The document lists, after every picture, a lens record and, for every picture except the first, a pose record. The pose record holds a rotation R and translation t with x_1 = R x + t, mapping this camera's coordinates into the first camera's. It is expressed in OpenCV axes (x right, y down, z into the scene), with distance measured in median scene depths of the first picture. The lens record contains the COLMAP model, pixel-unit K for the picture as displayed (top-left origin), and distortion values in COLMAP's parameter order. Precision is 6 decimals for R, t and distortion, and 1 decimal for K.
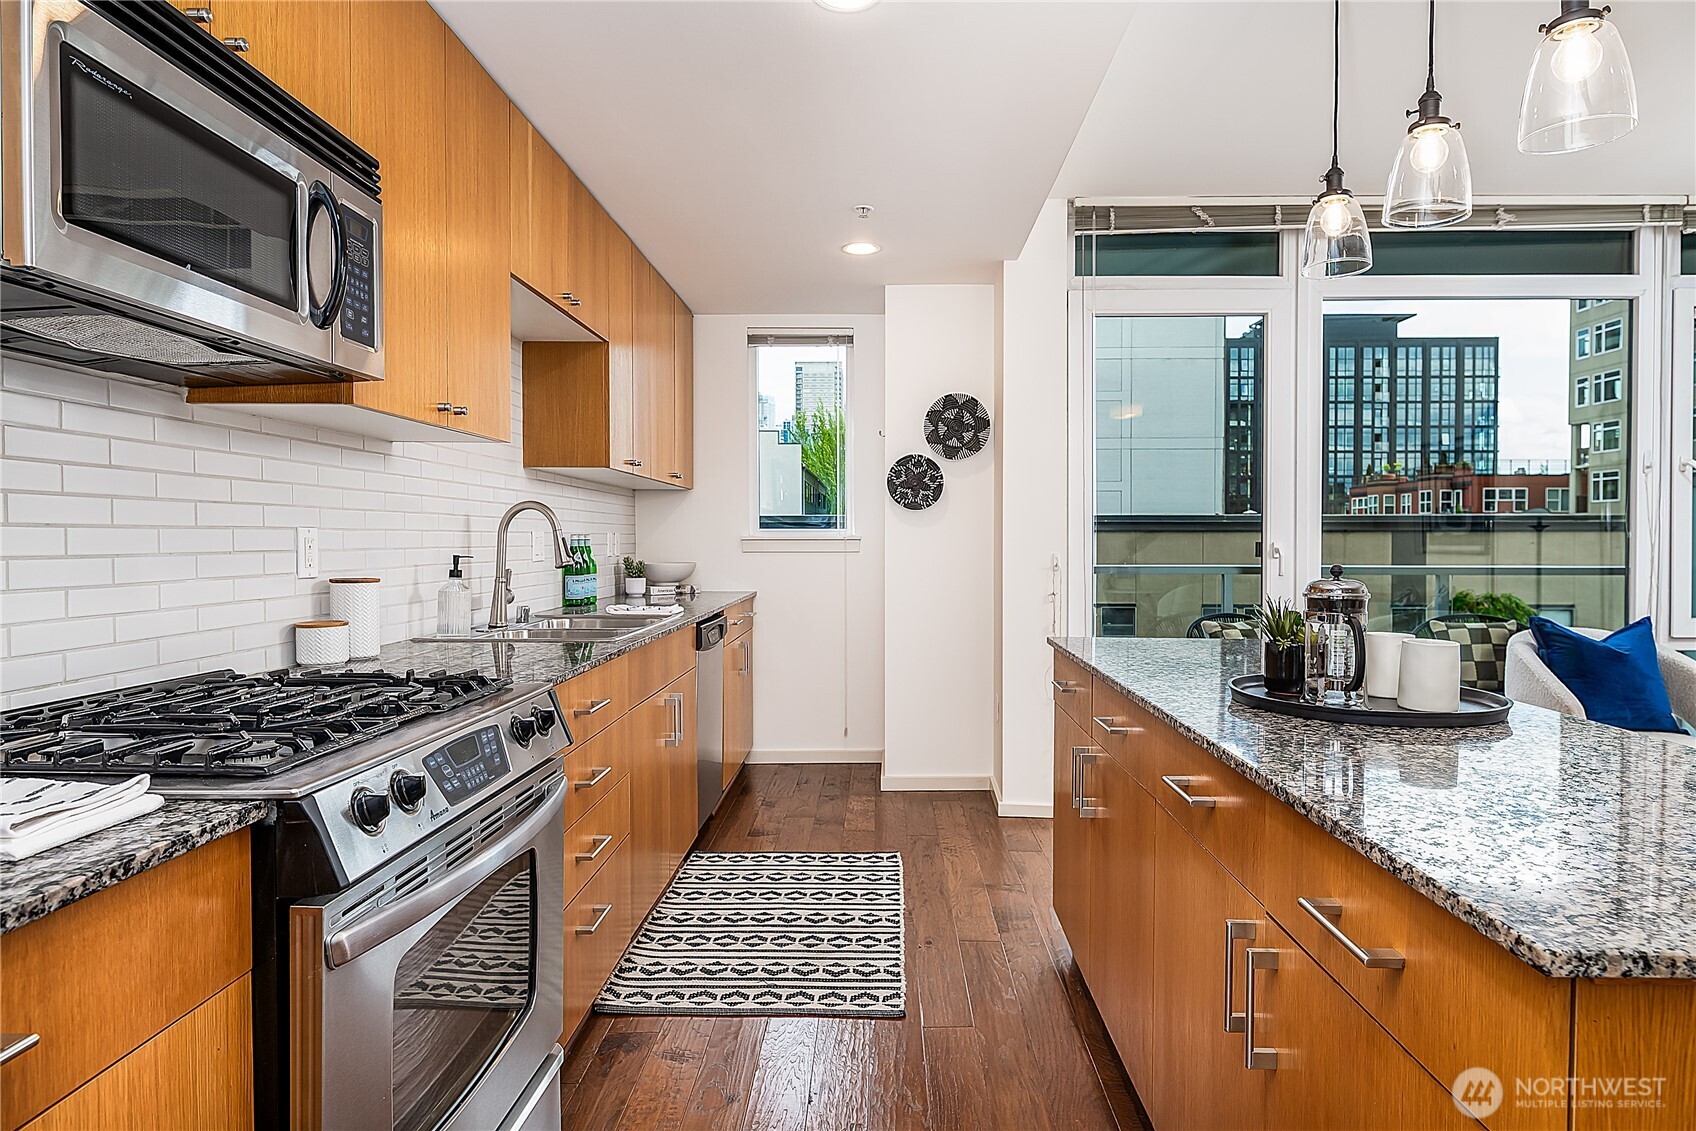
lens RADIAL K [[976.9, 0, 872.5], [0, 976.9, 566.2], [0, 0, 1]] dist [0.002558, -0.000973]
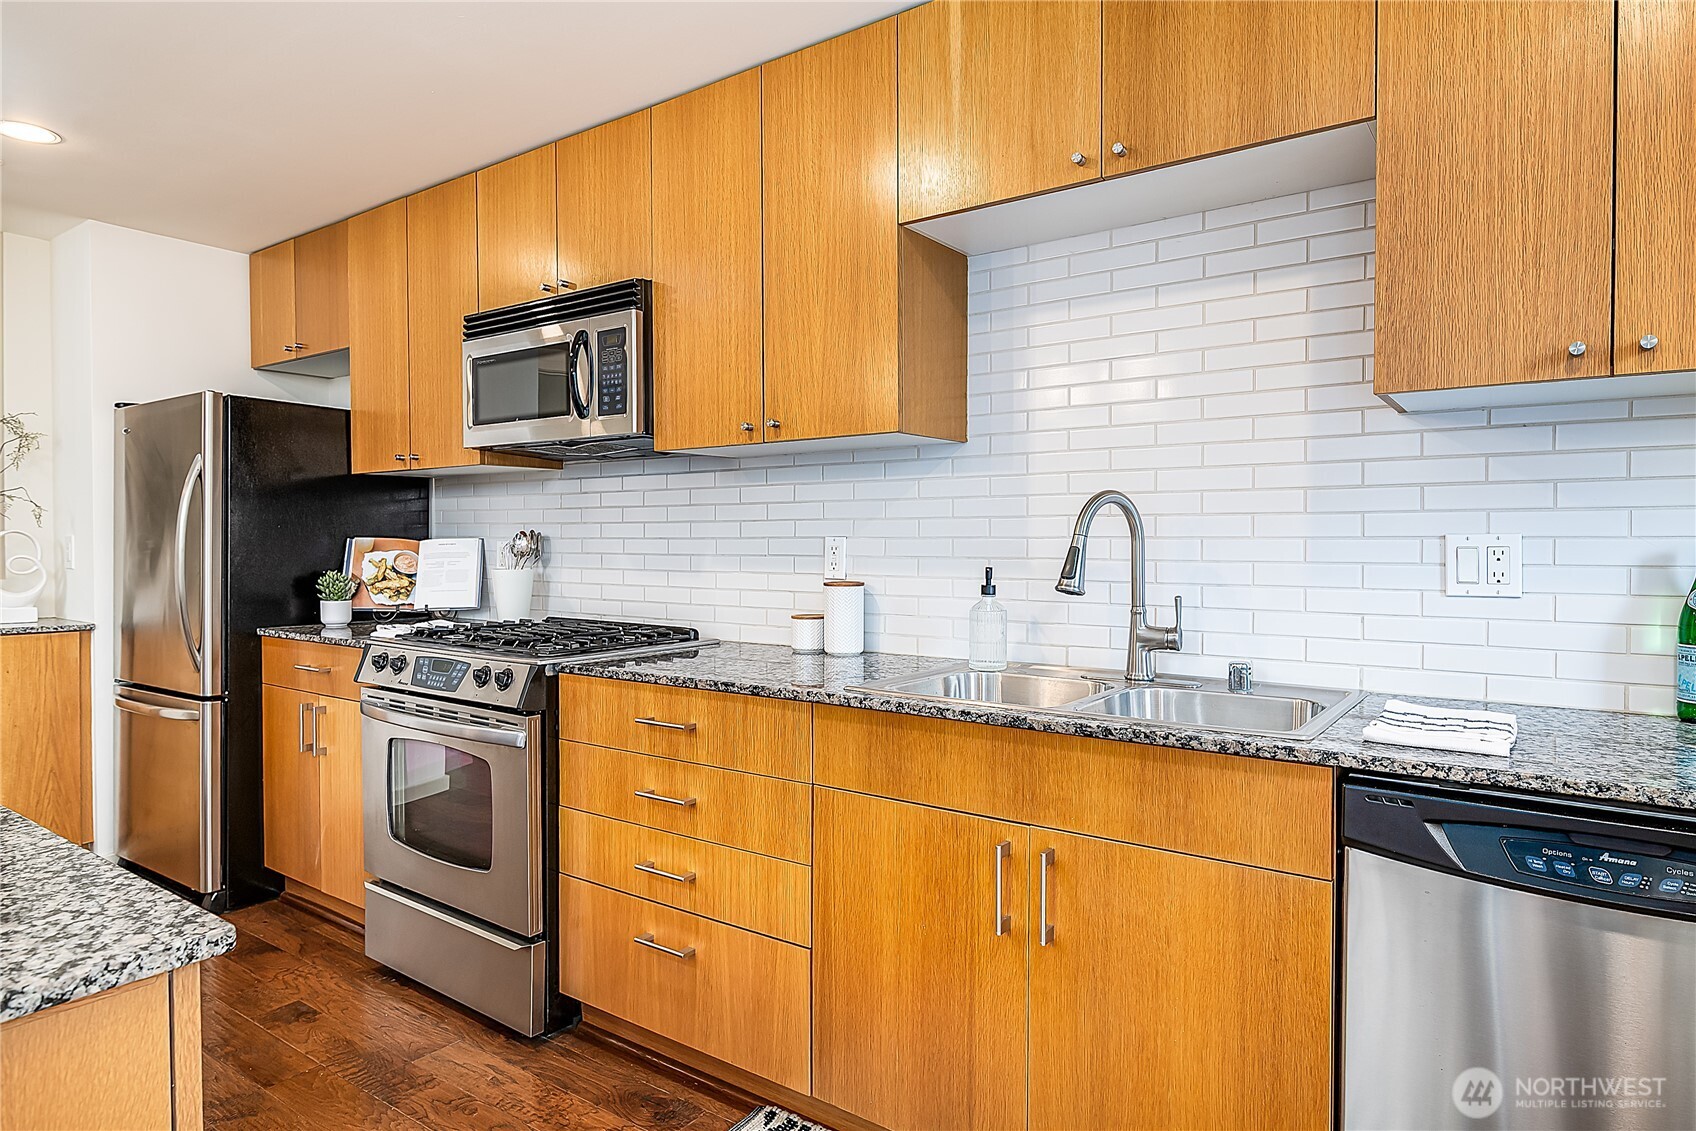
lens RADIAL K [[1007.8, 0, 820.6], [0, 1007.8, 545.9], [0, 0, 1]] dist [0.005636, 0.000446]
pose [[-0.591076, 0.002290, -0.806612, 0.204875], [-0.024945, 0.999466, 0.021117, -0.026307], [0.806230, 0.032603, -0.590703, 0.835086]]
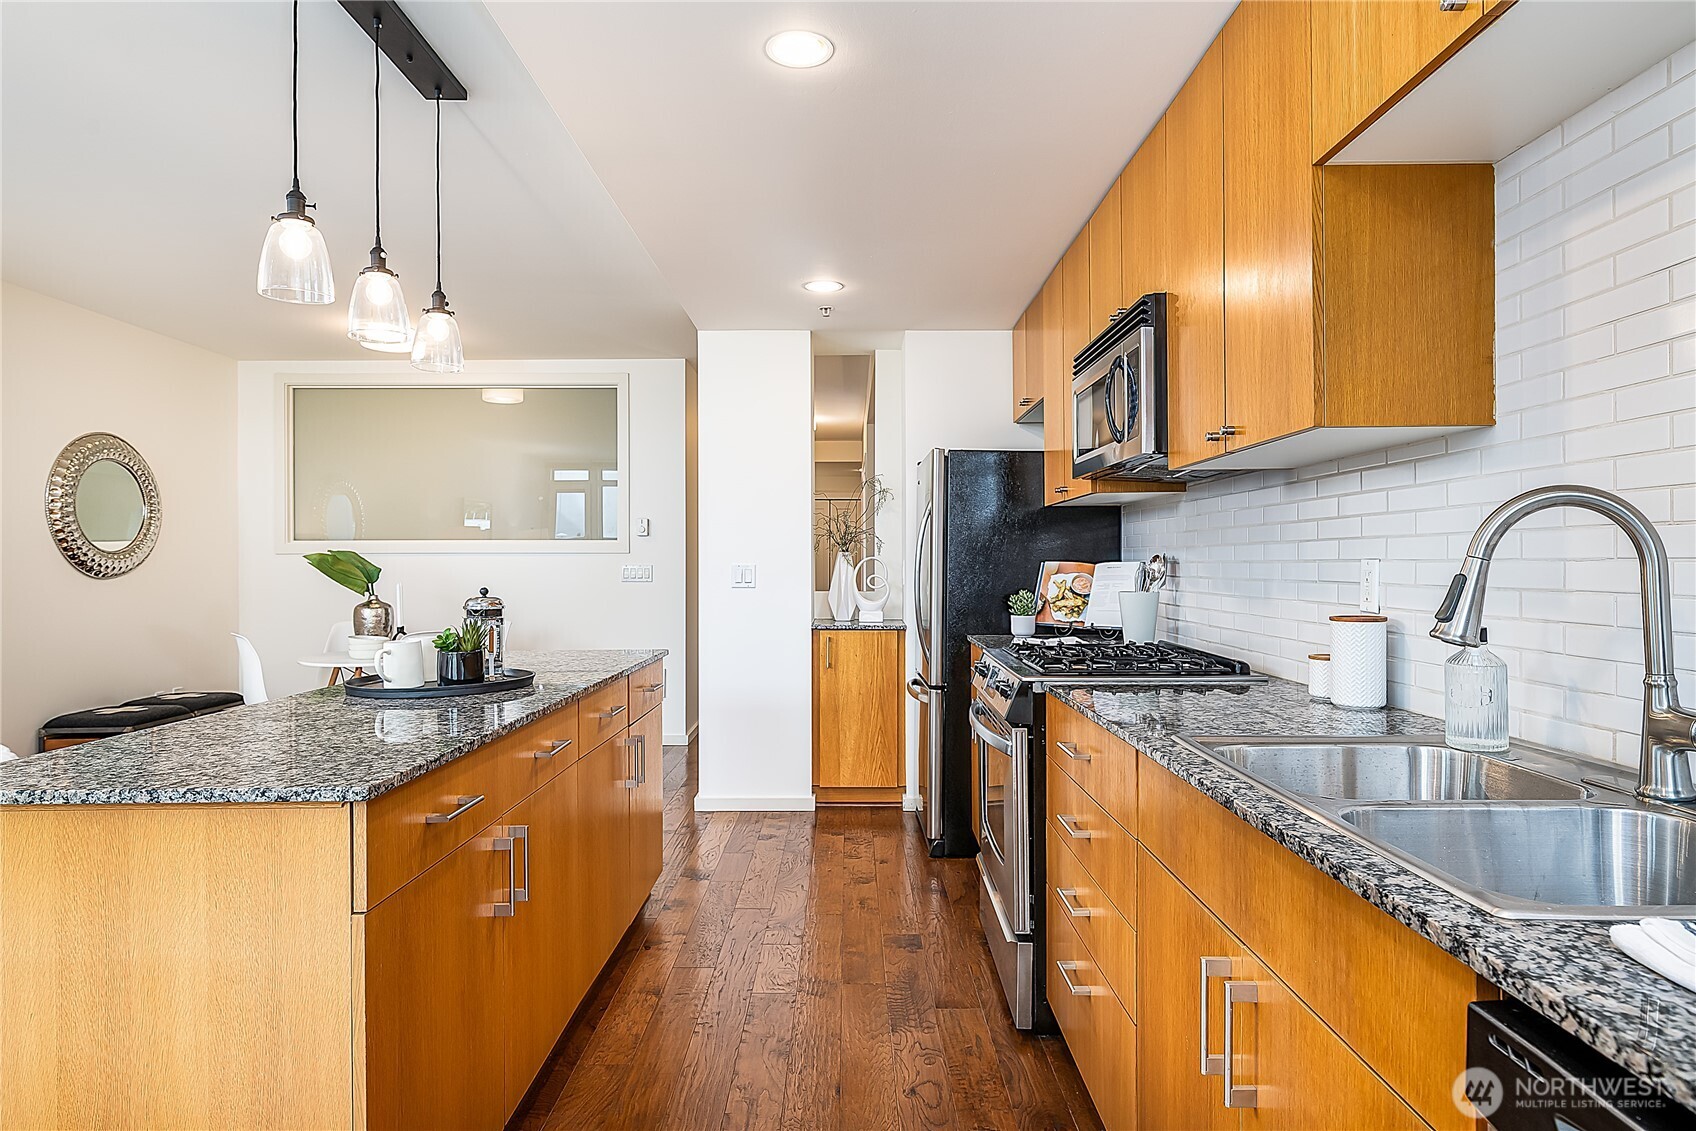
lens RADIAL K [[980.9, 0, 851.0], [0, 980.9, 556.3], [0, 0, 1]] dist [0.001232, -0.000803]
pose [[-0.999965, 0.001116, 0.008349, -0.034394], [0.001298, 0.999763, 0.021714, -0.030993], [-0.008322, 0.021724, -0.999729, 0.951420]]
